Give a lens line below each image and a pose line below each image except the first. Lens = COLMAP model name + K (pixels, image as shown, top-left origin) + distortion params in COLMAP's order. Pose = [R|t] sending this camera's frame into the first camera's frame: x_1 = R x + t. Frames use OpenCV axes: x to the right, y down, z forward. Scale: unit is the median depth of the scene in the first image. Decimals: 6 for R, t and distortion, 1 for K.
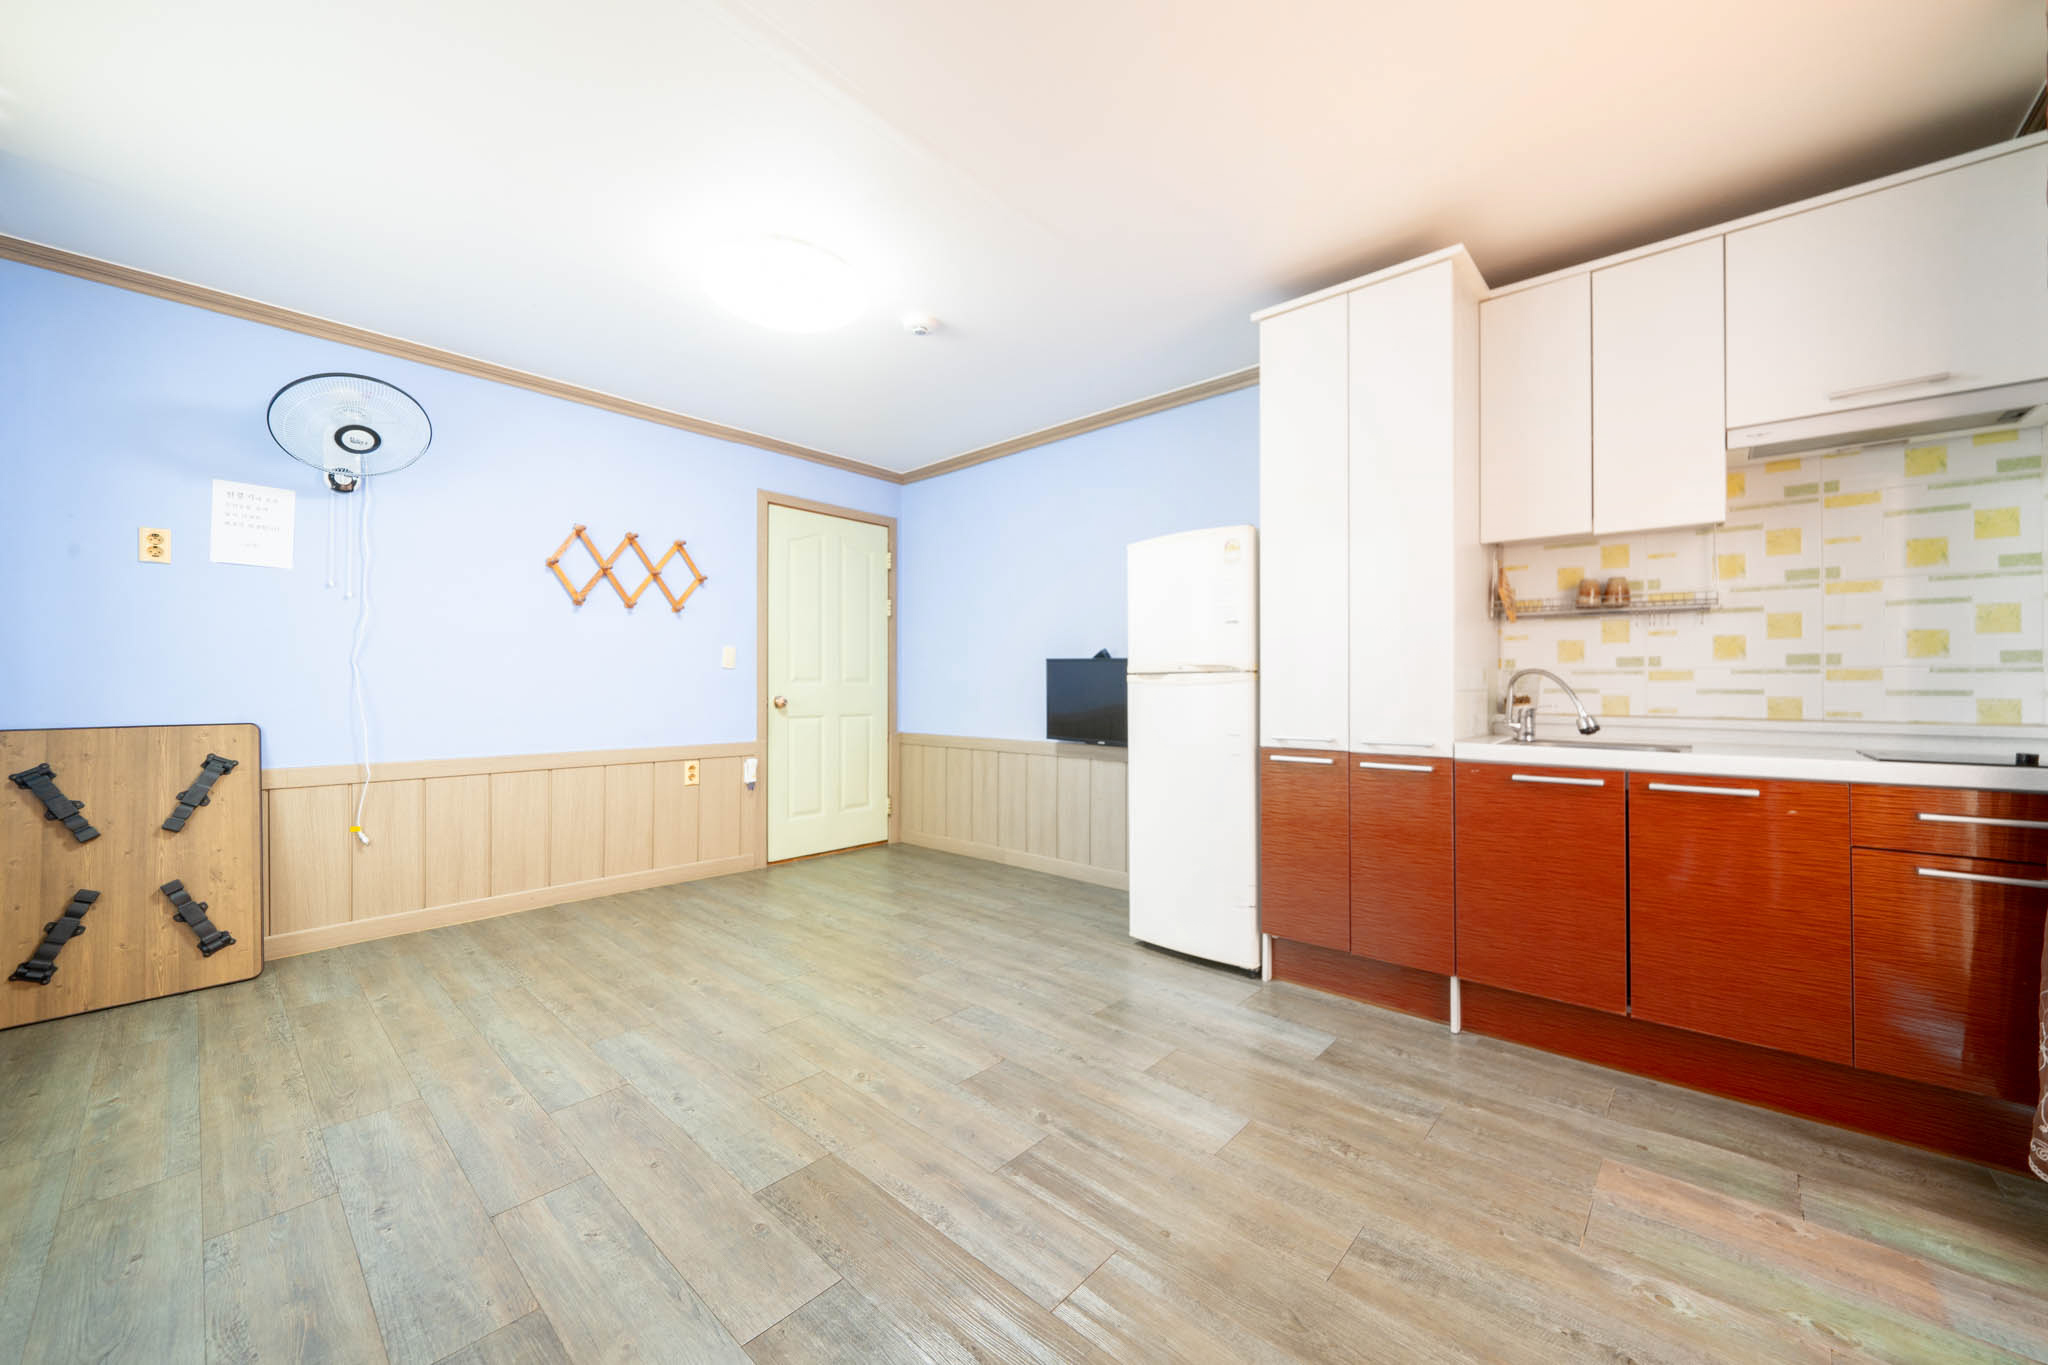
lens RADIAL K [[756.6, 0, 1044.5], [0, 756.6, 671.3], [0, 0, 1]] dist [-0.006748, 0.001497]
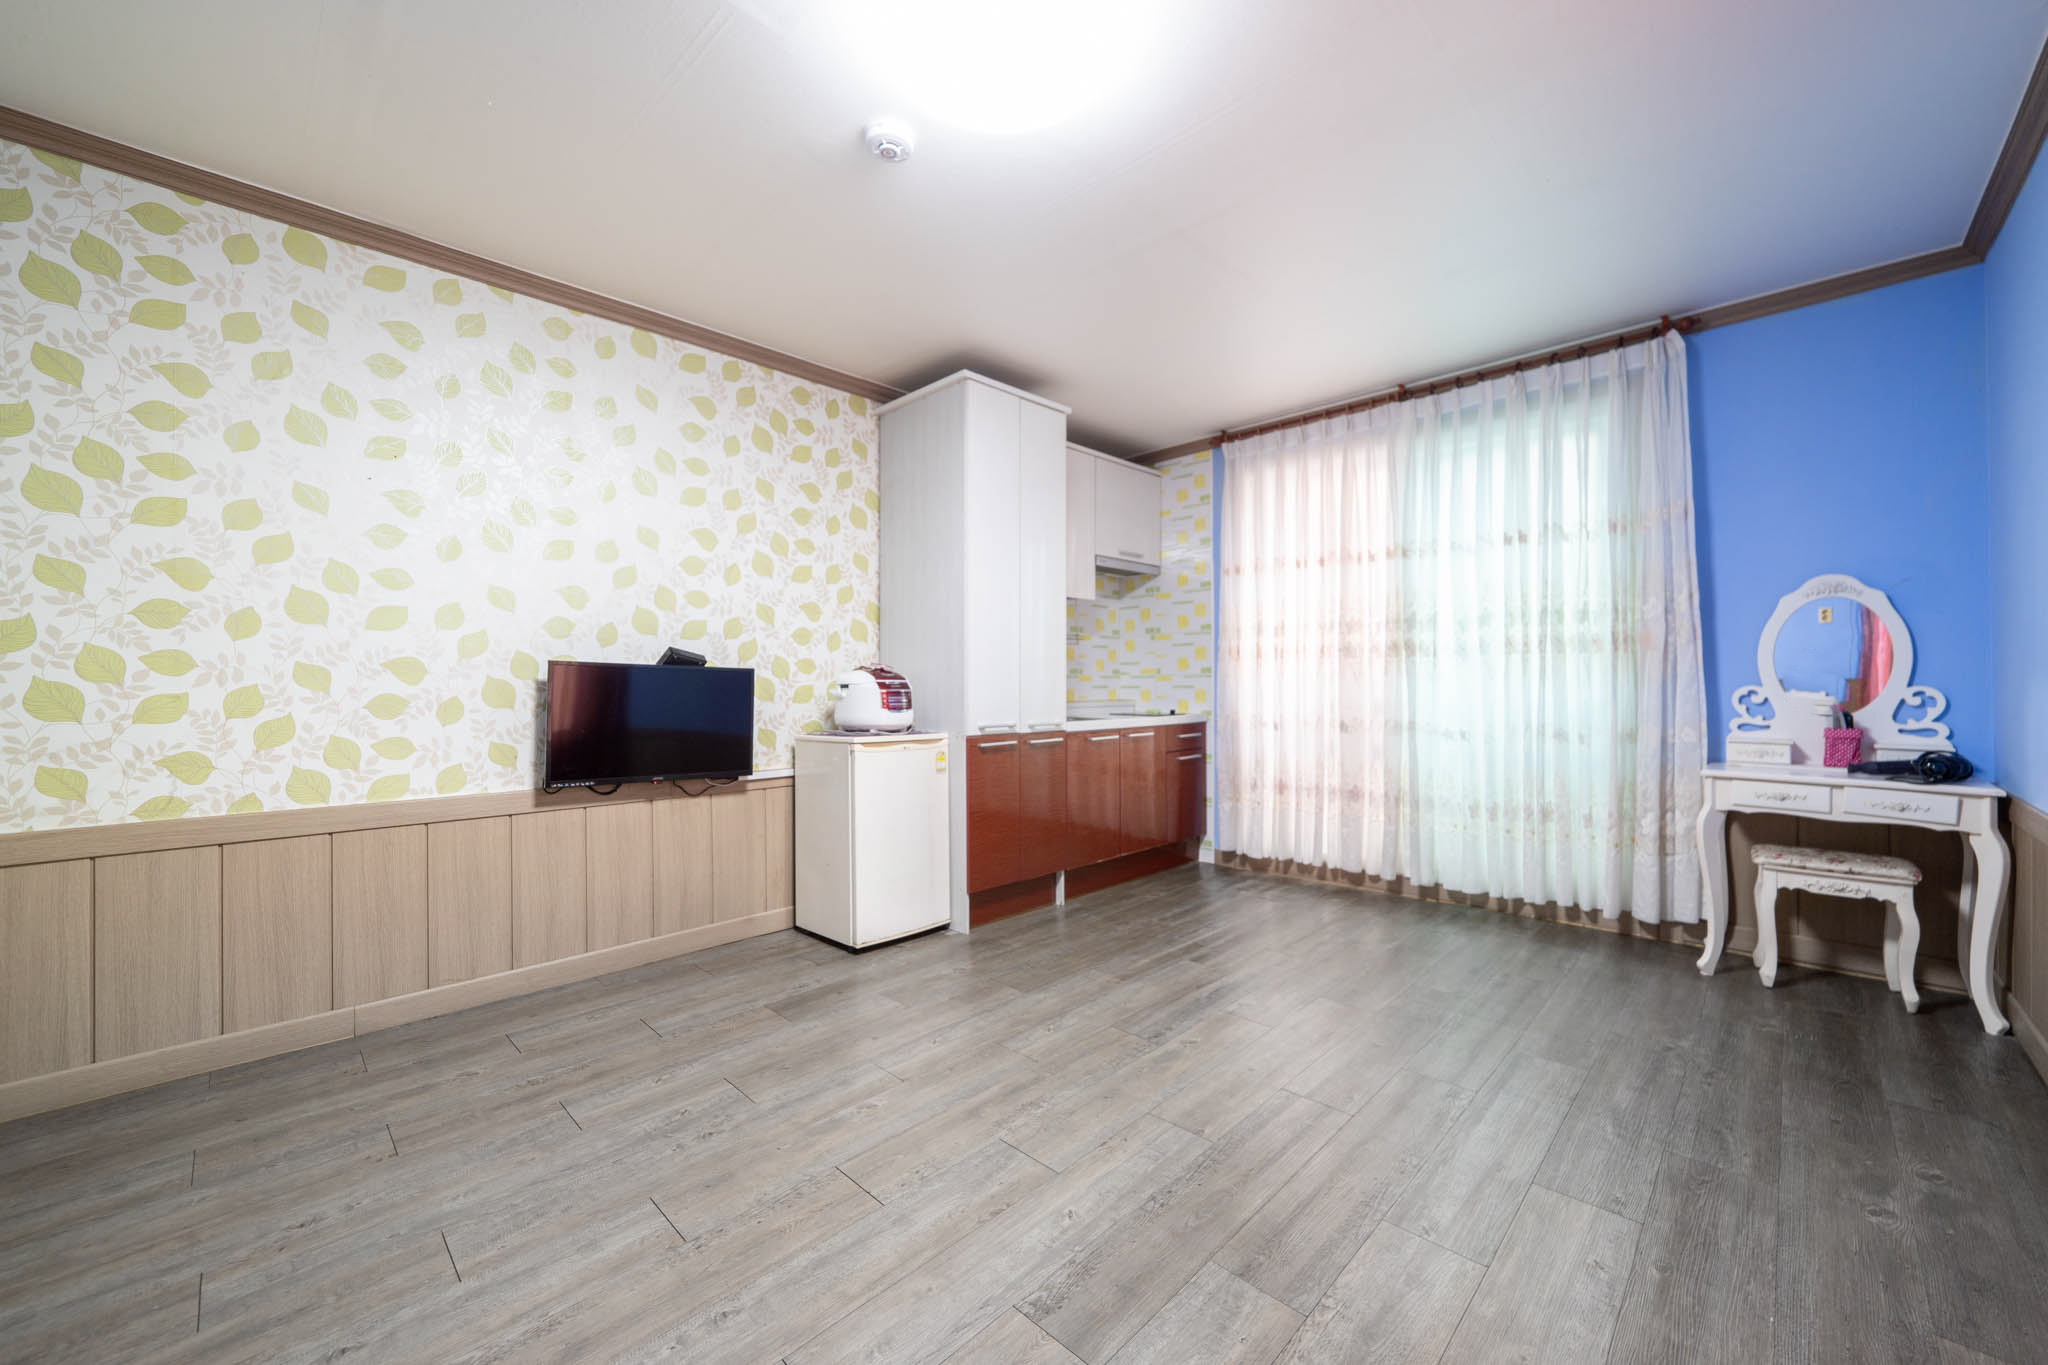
lens RADIAL K [[756.6, 0, 1029.3], [0, 756.6, 683.0], [0, 0, 1]] dist [-0.006748, 0.001497]
pose [[0.085701, -0.001149, 0.996320, -0.995210], [0.004387, 0.999990, 0.000776, 0.015256], [-0.996311, 0.004304, 0.085705, 0.911976]]
